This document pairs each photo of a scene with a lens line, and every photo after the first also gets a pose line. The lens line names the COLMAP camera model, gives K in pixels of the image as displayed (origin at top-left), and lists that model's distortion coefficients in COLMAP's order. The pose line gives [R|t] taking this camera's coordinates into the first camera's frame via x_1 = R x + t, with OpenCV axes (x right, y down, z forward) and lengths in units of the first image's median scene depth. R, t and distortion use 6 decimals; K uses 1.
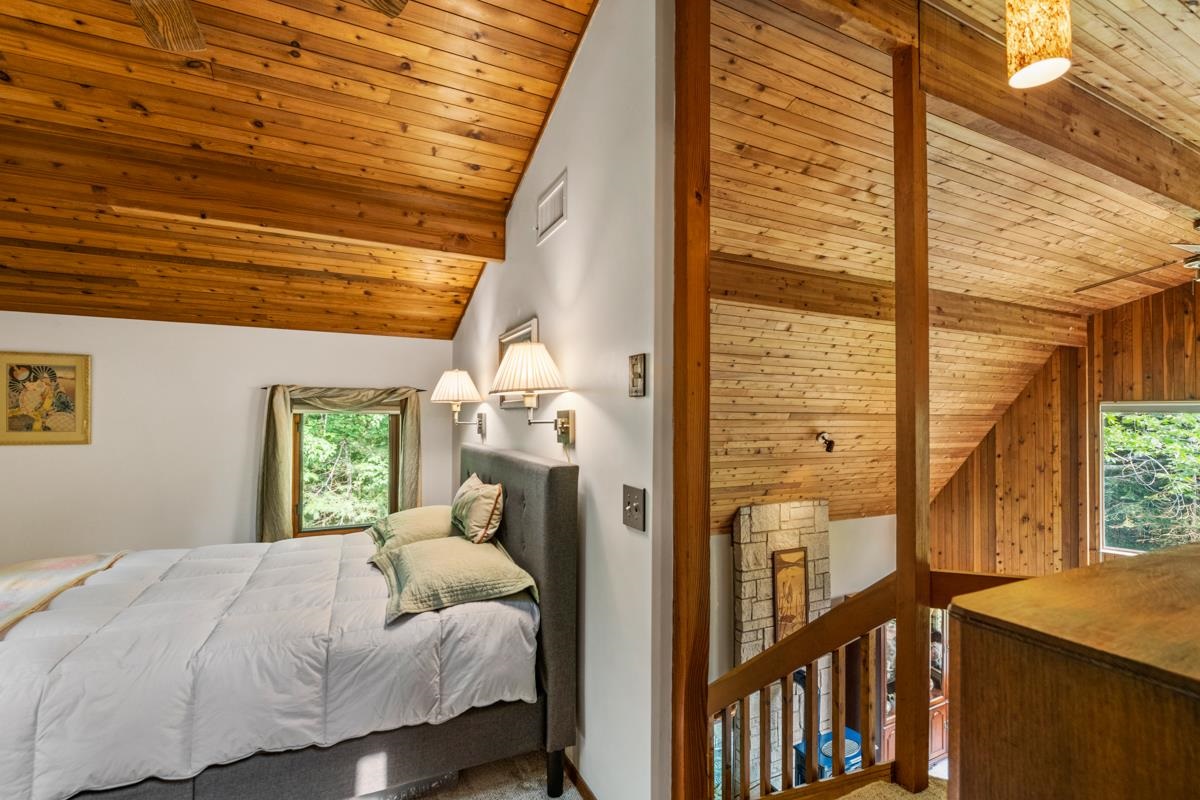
lens RADIAL K [[520.1, 0, 598.5], [0, 520.1, 385.8], [0, 0, 1]] dist [0.000820, -0.000772]
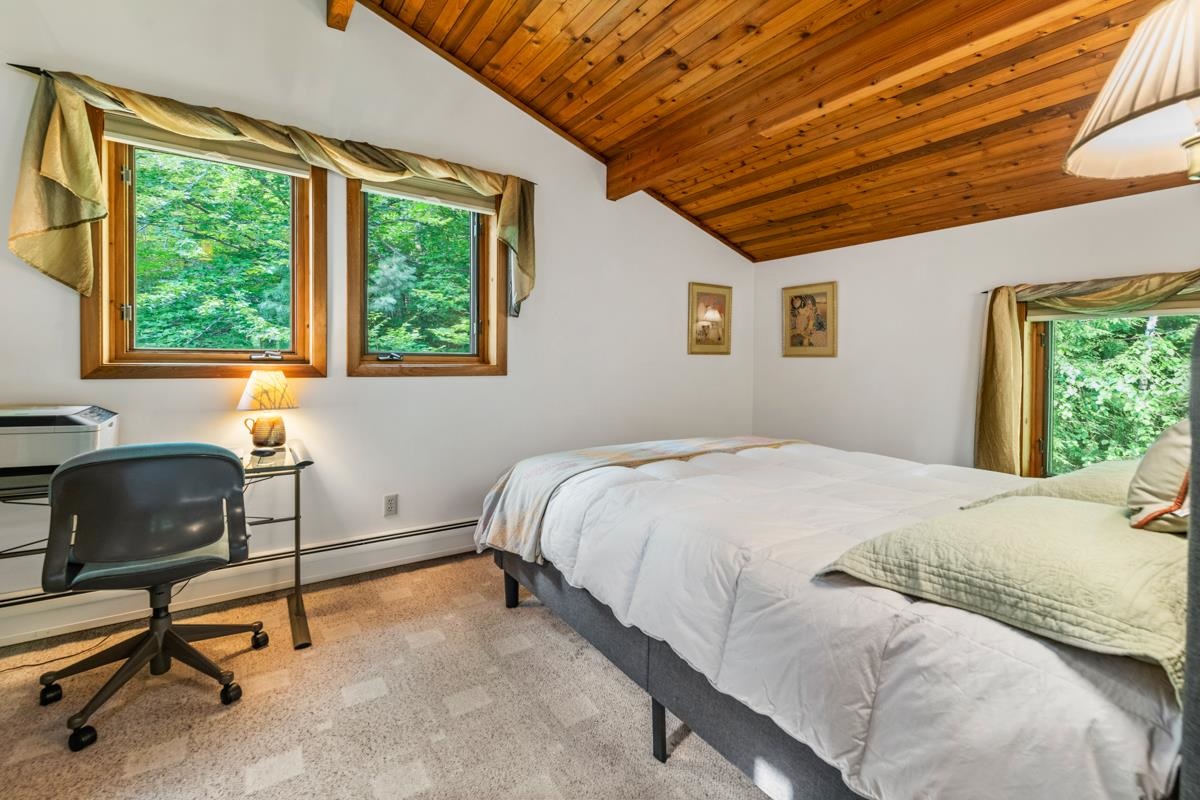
lens RADIAL K [[518.3, 0, 601.6], [0, 518.3, 358.8], [0, 0, 1]] dist [0.000699, -0.000644]
pose [[0.165441, -0.004079, -0.986211, 0.128870], [0.059724, 0.998198, 0.005891, 0.126348], [0.984410, -0.059875, 0.165387, 0.473837]]
